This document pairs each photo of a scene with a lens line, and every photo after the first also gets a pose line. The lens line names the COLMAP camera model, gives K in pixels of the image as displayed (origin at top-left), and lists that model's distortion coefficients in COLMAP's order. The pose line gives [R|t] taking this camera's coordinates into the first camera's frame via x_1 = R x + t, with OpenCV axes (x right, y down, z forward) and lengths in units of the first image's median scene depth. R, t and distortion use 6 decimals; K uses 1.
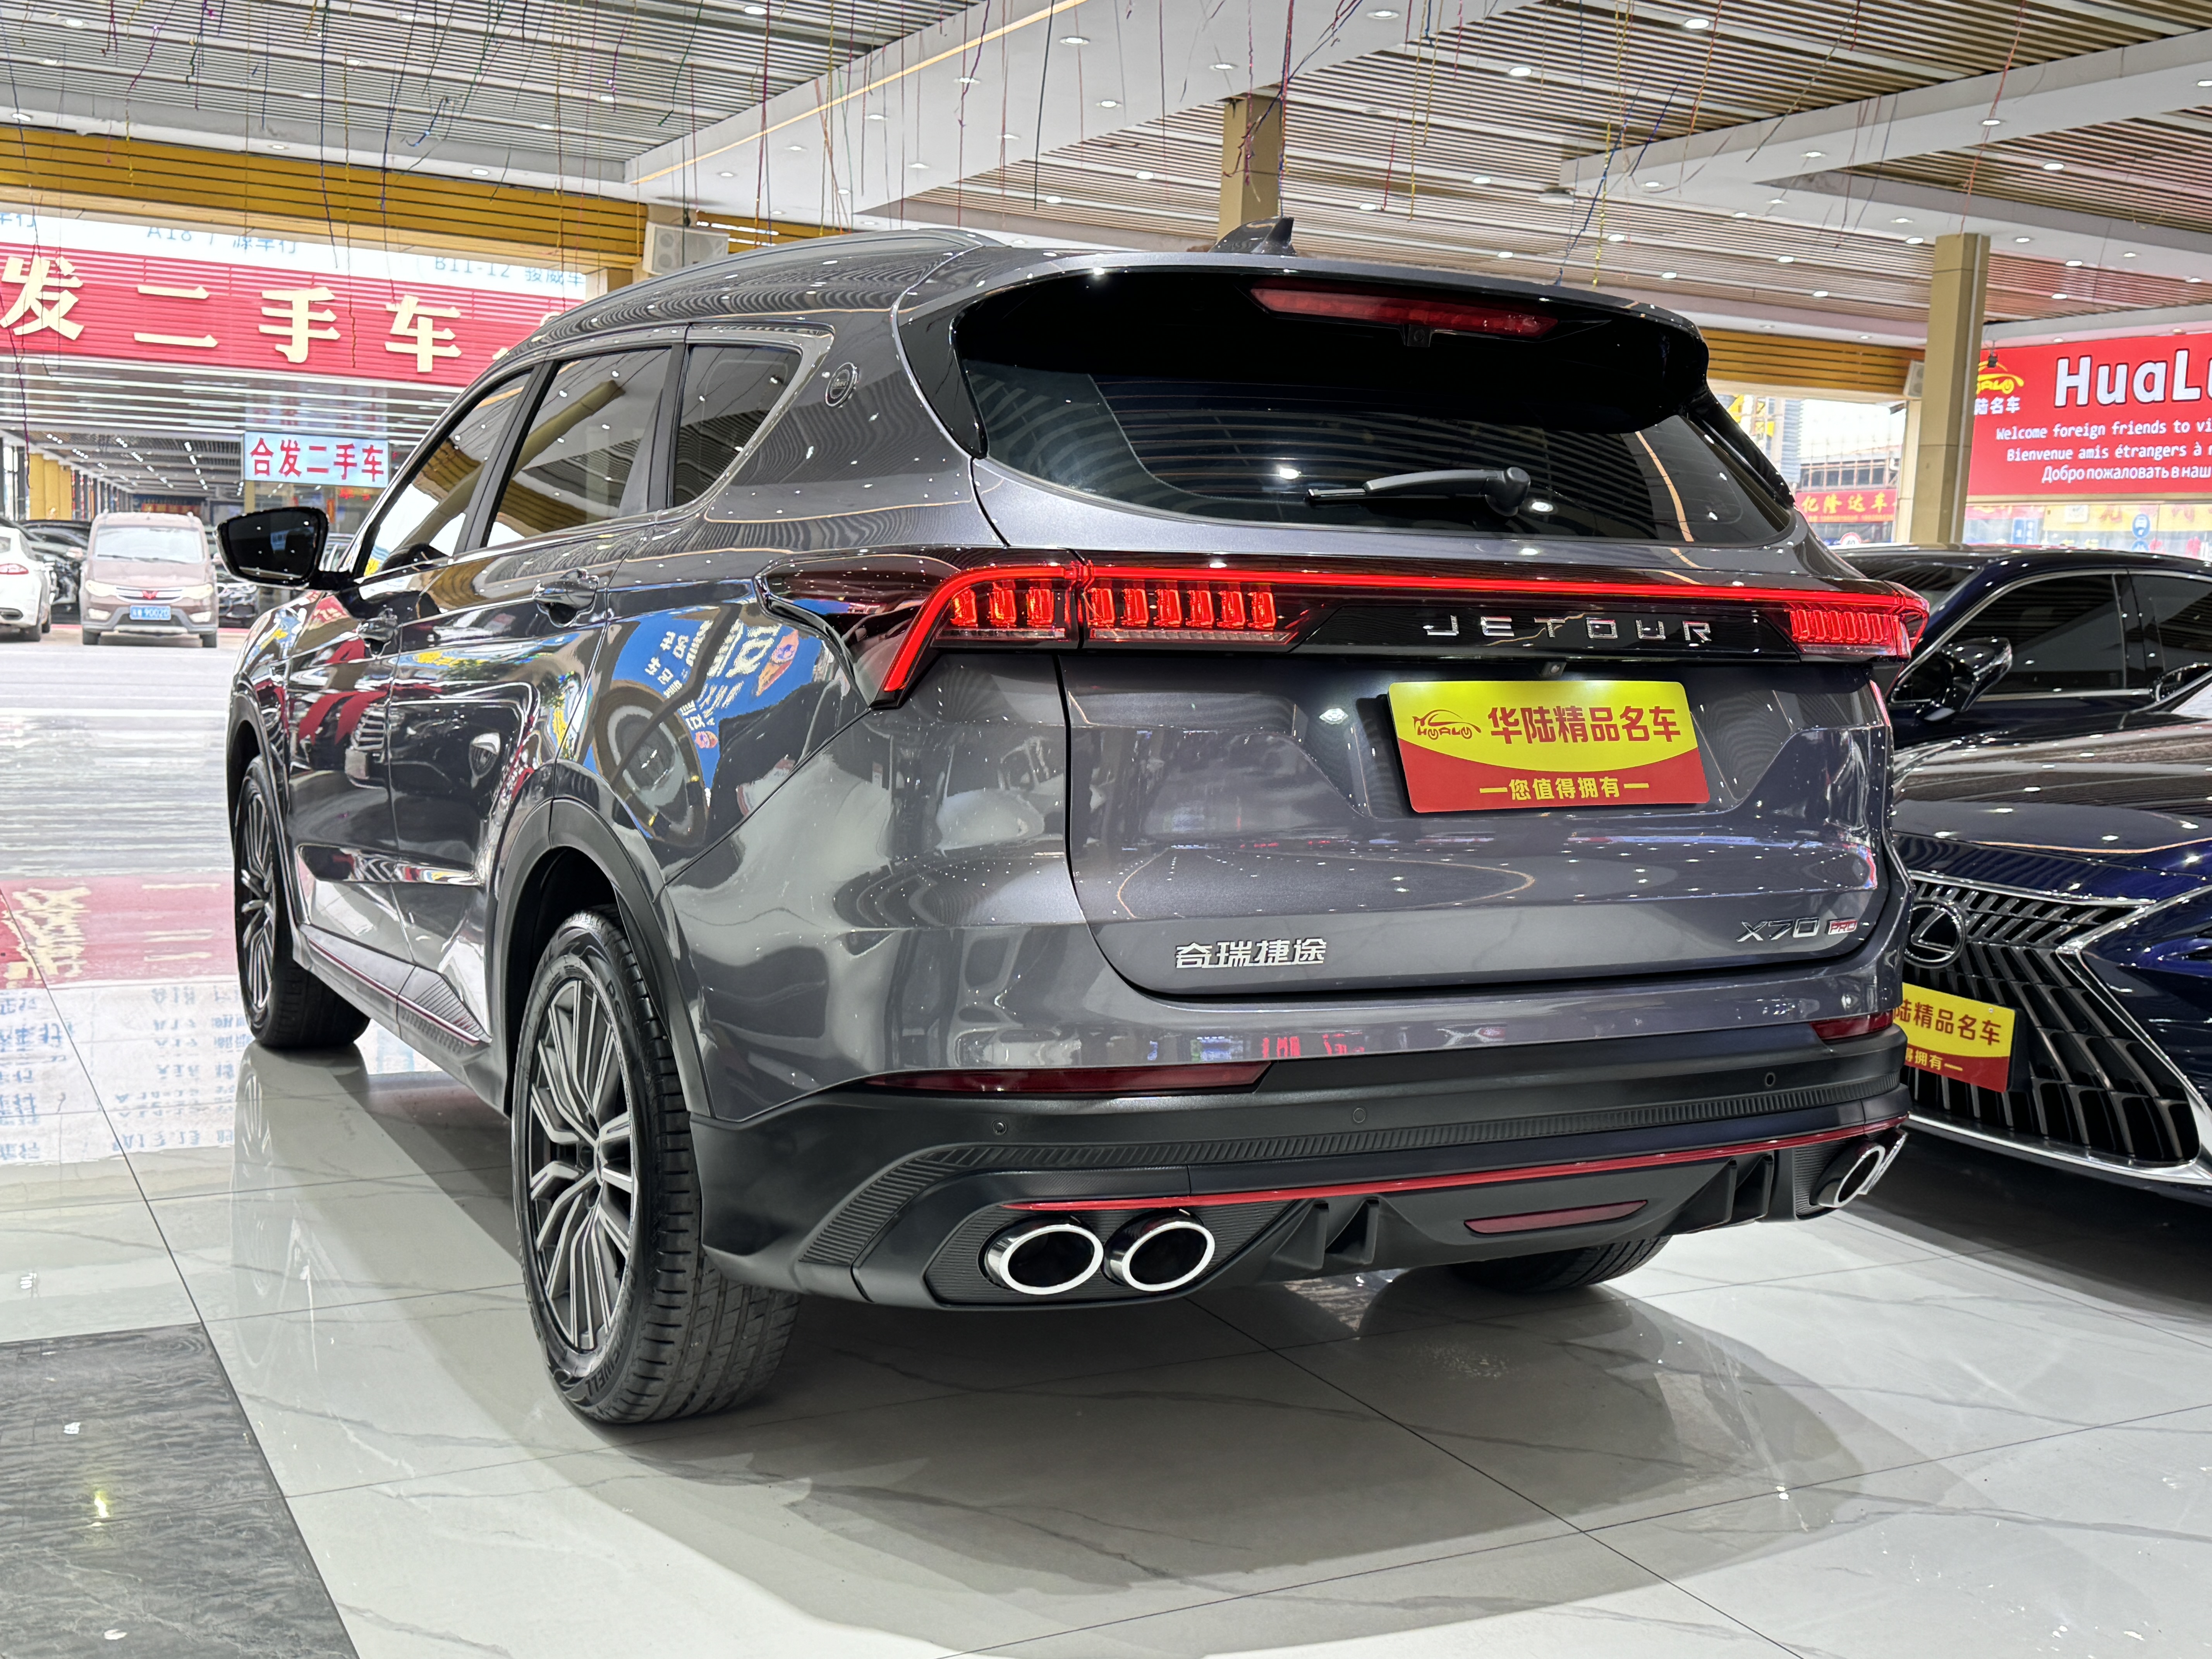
lens RADIAL K [[2365.5, 0, 1106.0], [0, 2365.5, 829.5], [0, 0, 1]] dist [0.175844, -0.345610]
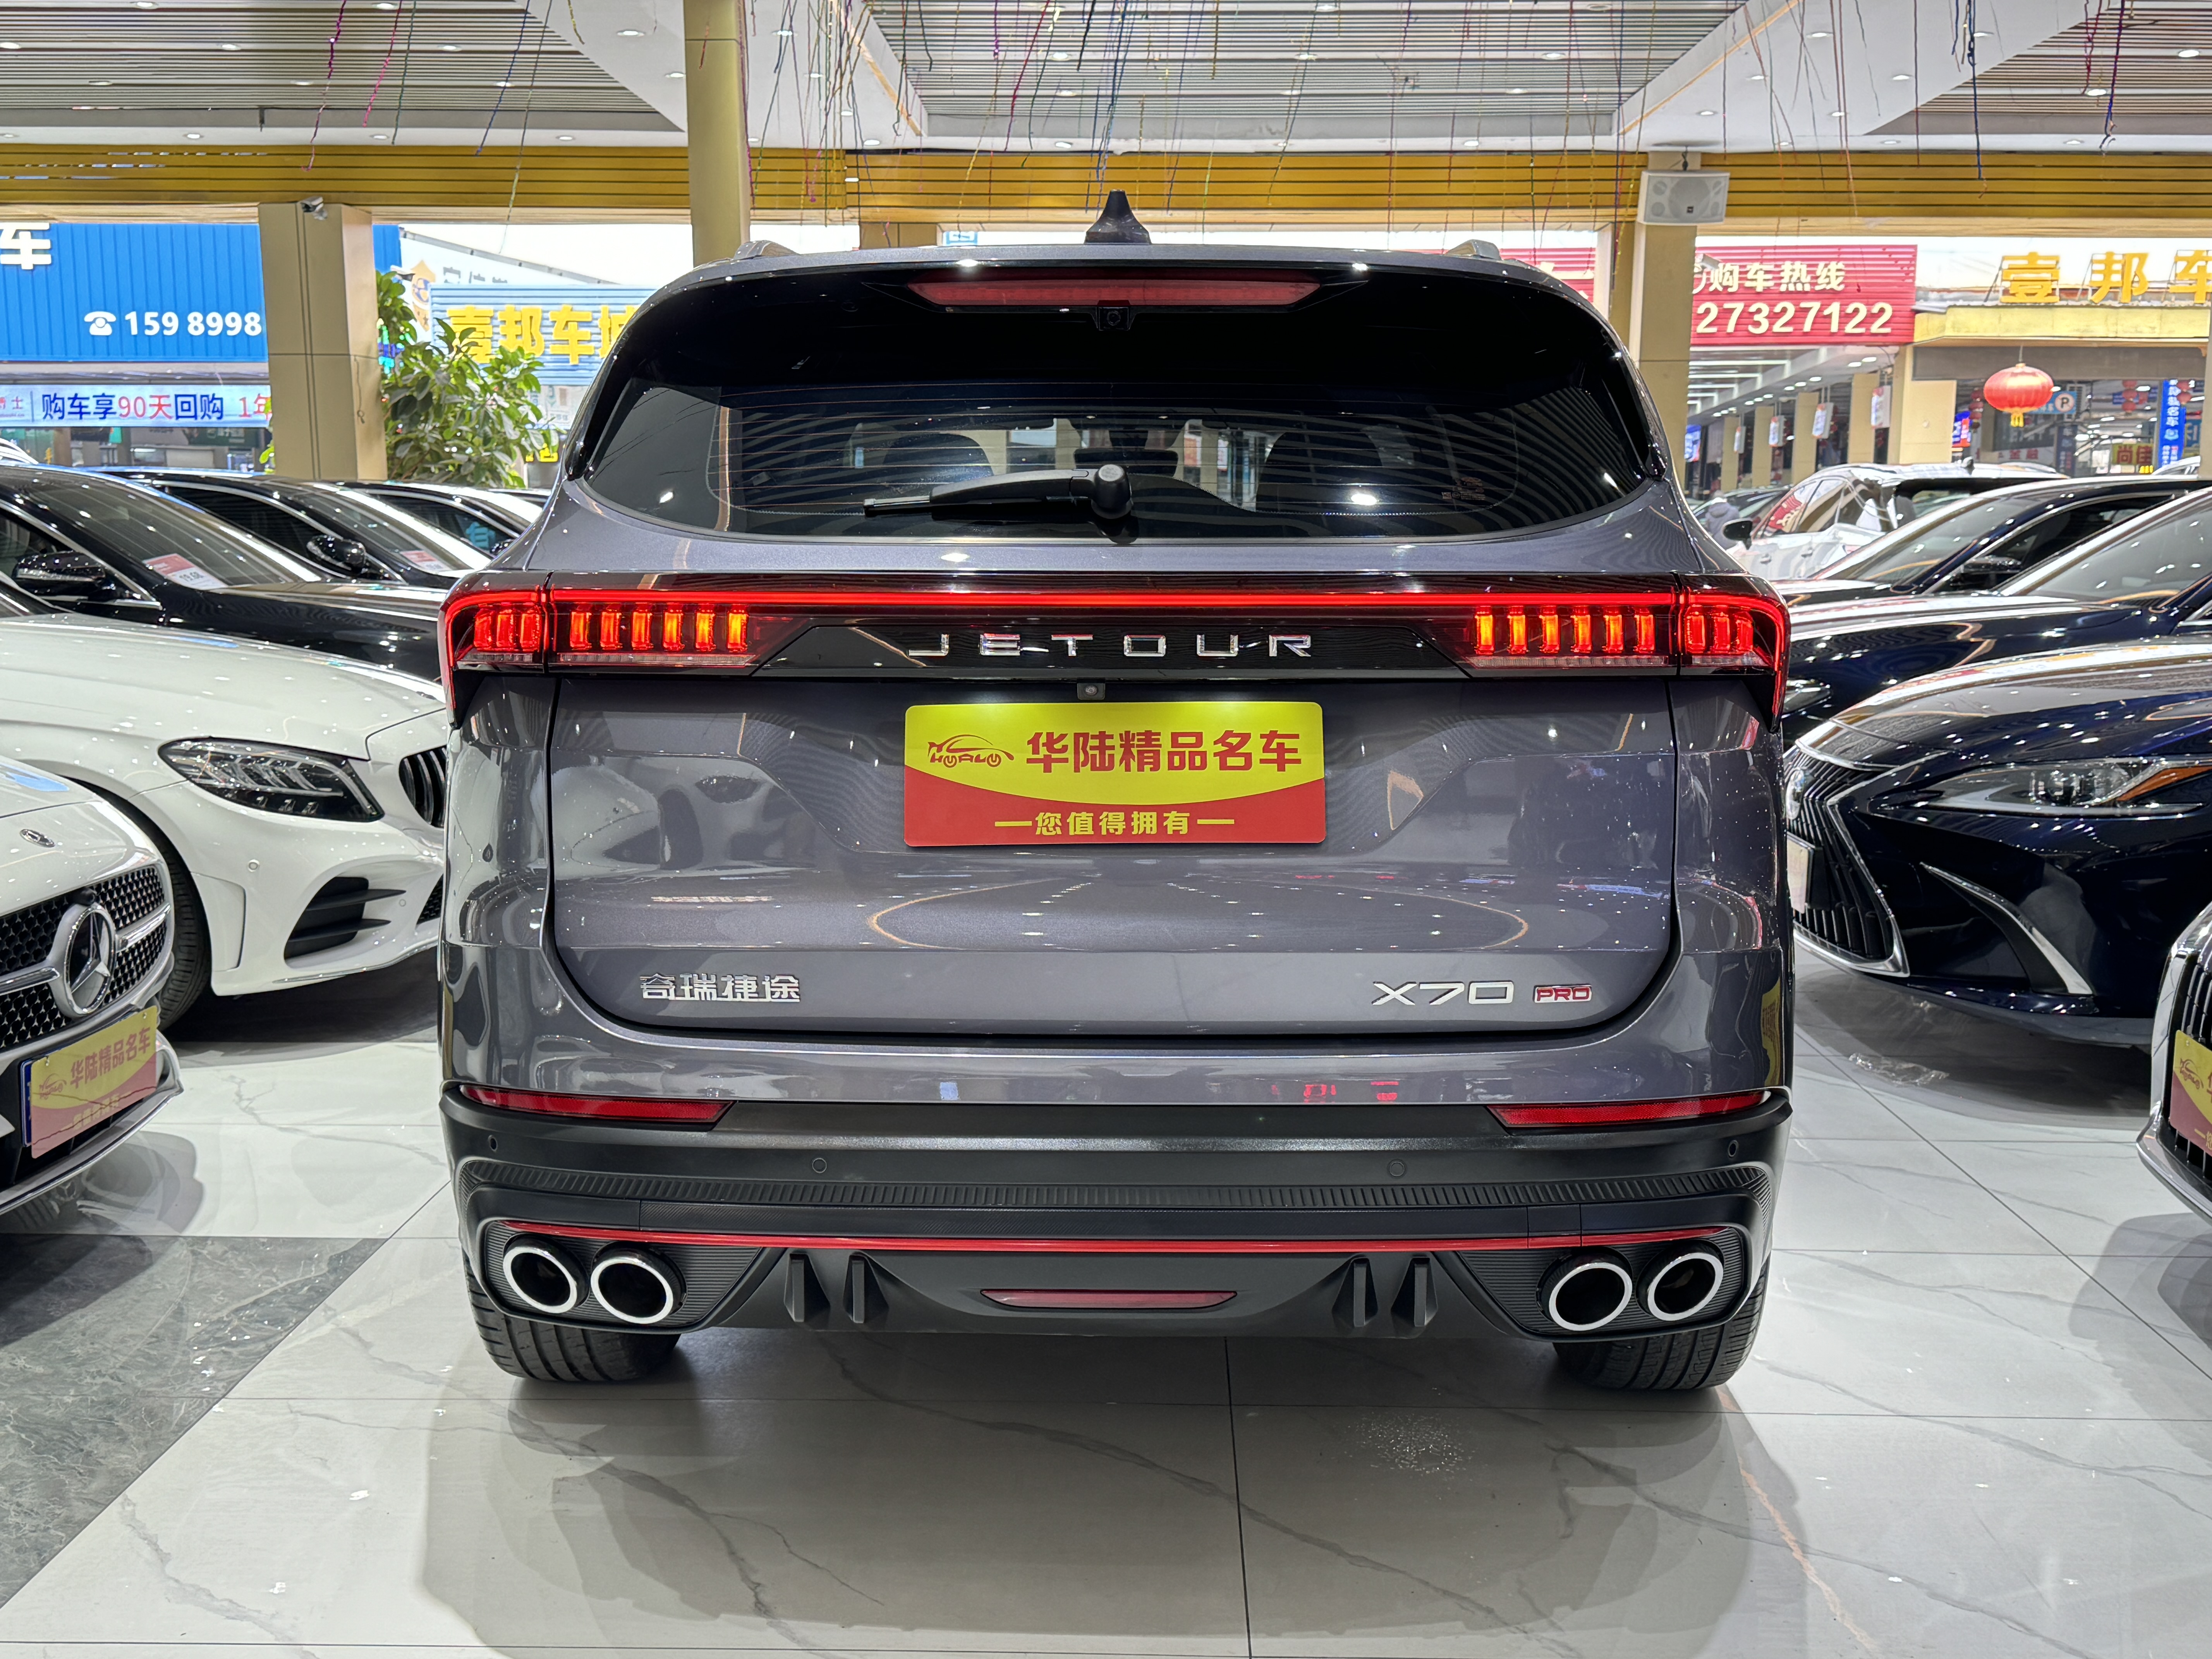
lens RADIAL K [[2365.5, 0, 1106.0], [0, 2365.5, 829.5], [0, 0, 1]] dist [0.175844, -0.345610]
pose [[0.867374, 0.032013, -0.496625, 0.622214], [-0.021803, 0.999415, 0.026342, -0.037631], [0.497178, -0.012021, 0.867565, 0.220732]]
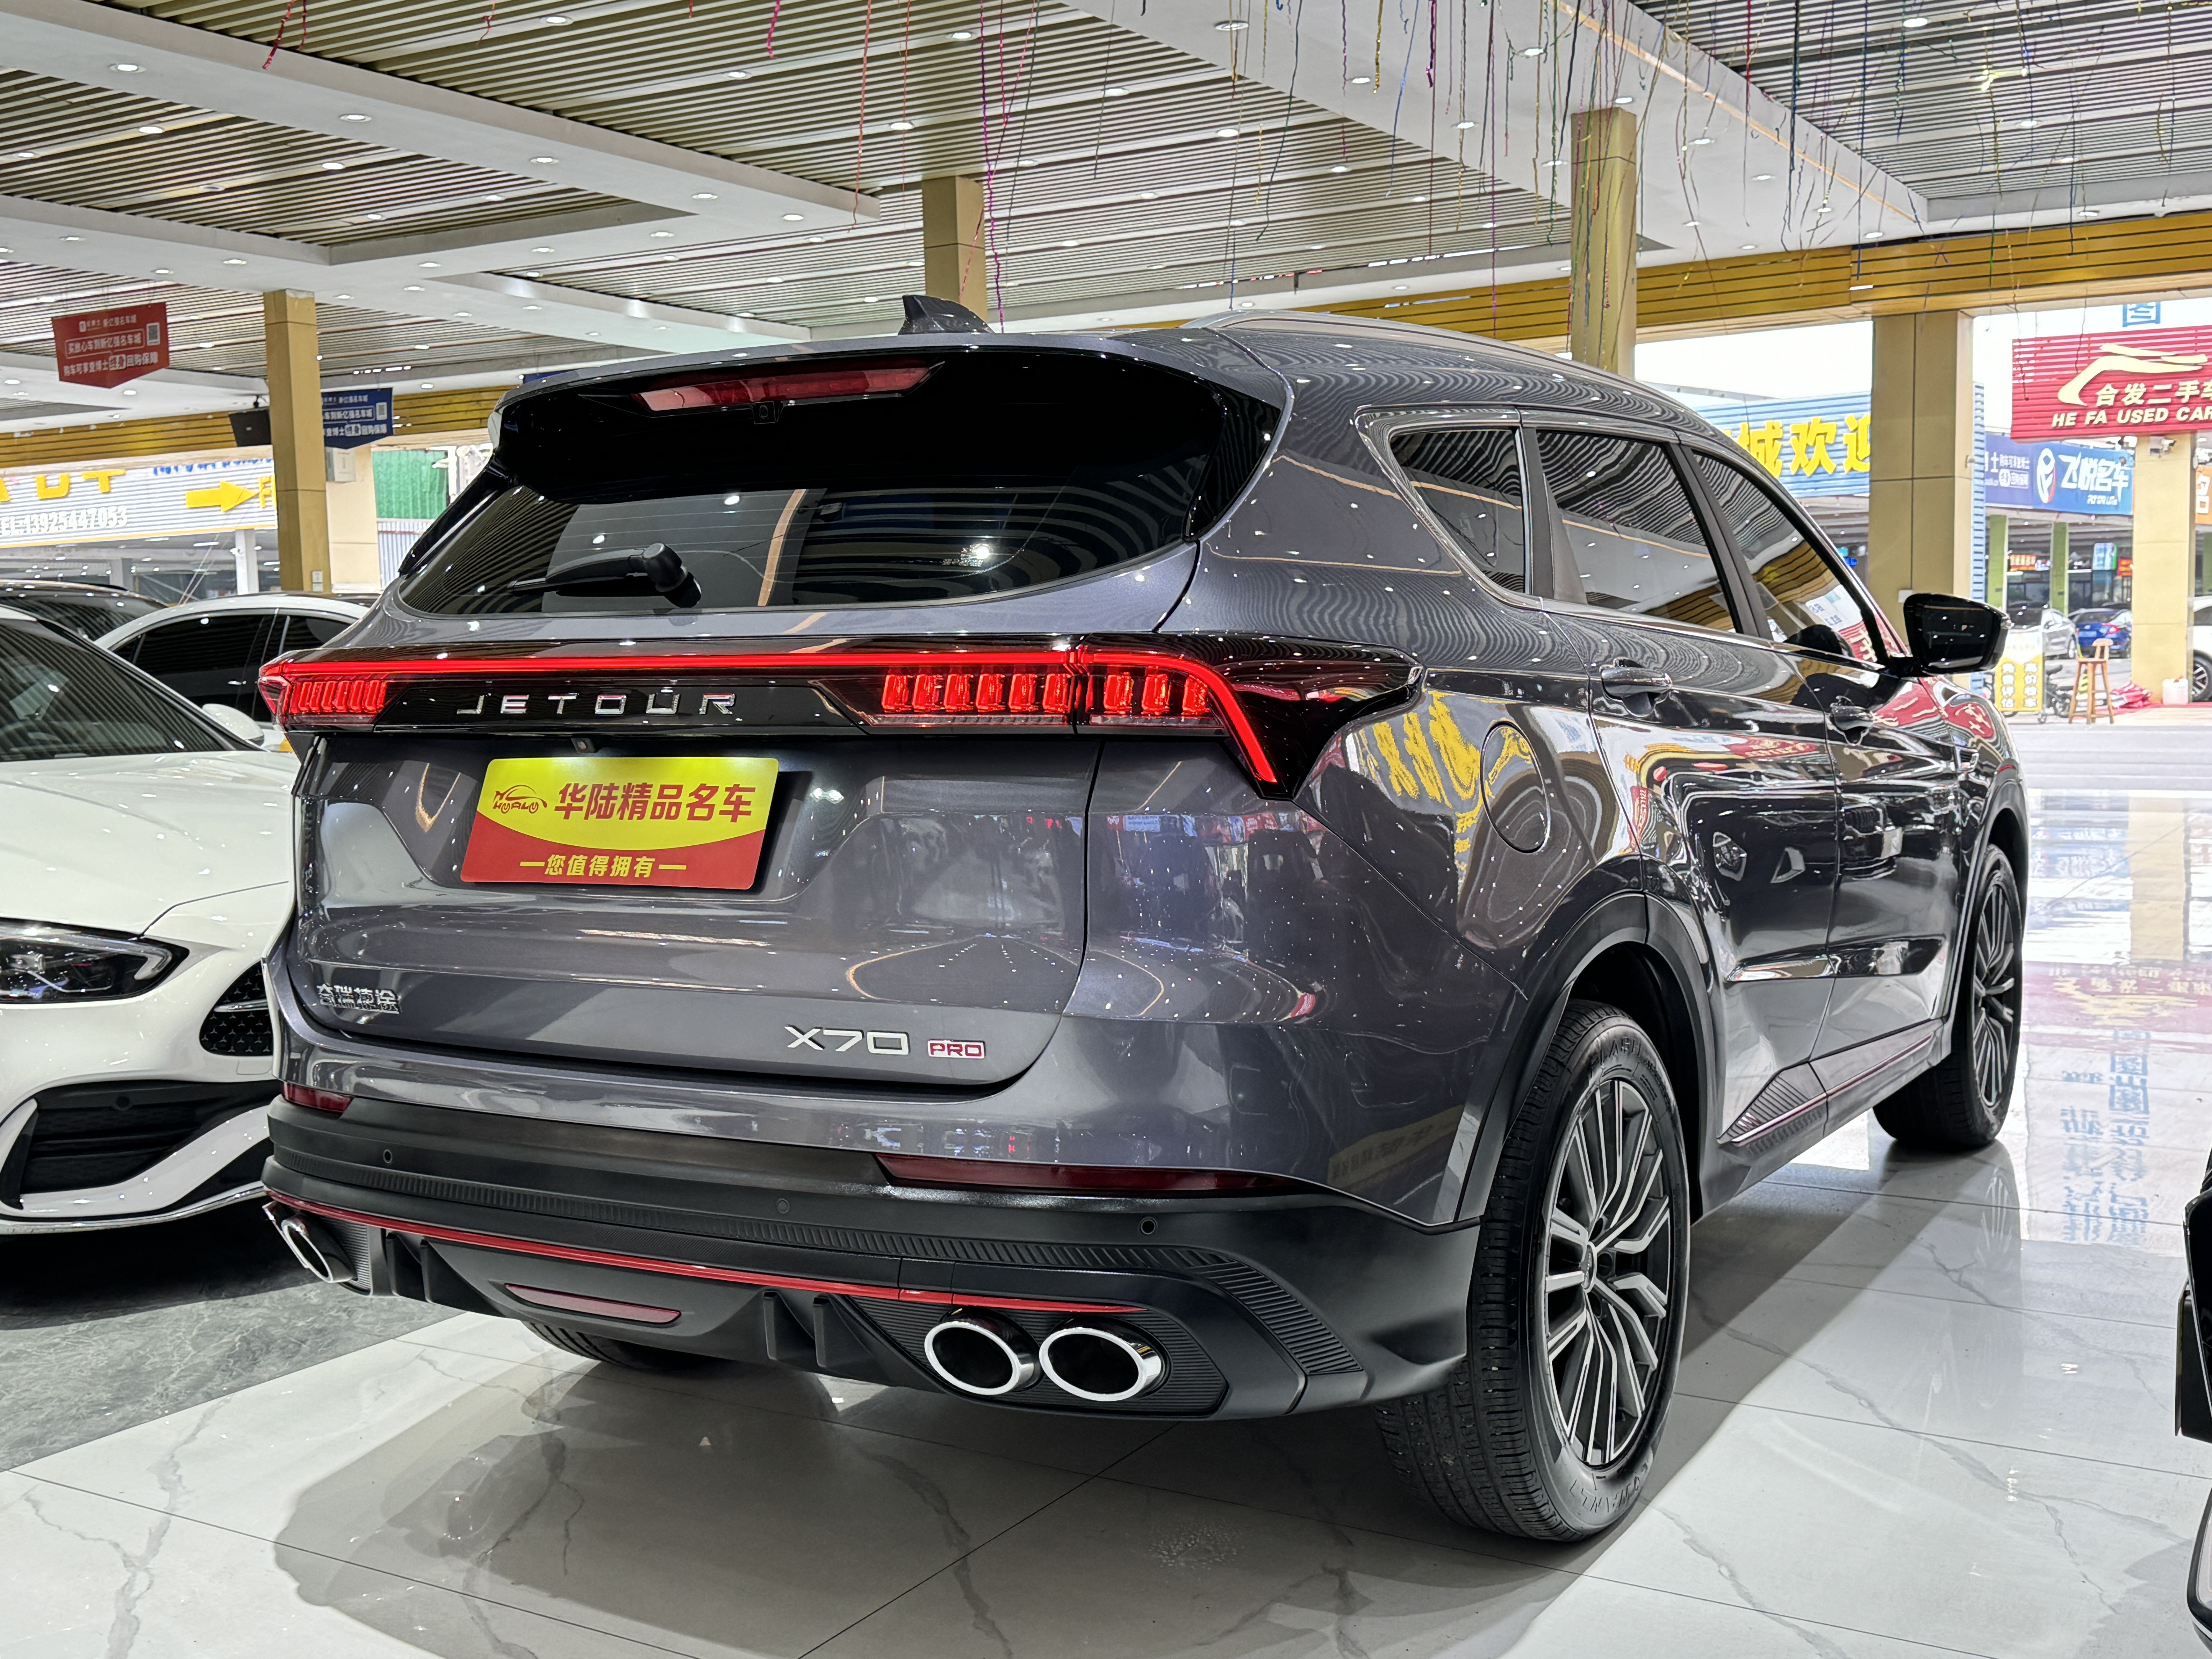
lens RADIAL K [[2358.6, 0, 1071.7], [0, 2358.6, 819.0], [0, 0, 1]] dist [0.177559, -0.367504]
pose [[0.489903, 0.017466, -0.871602, 1.124027], [-0.051585, 0.998628, -0.008982, -0.037247], [0.870250, 0.049362, 0.490132, 0.674756]]
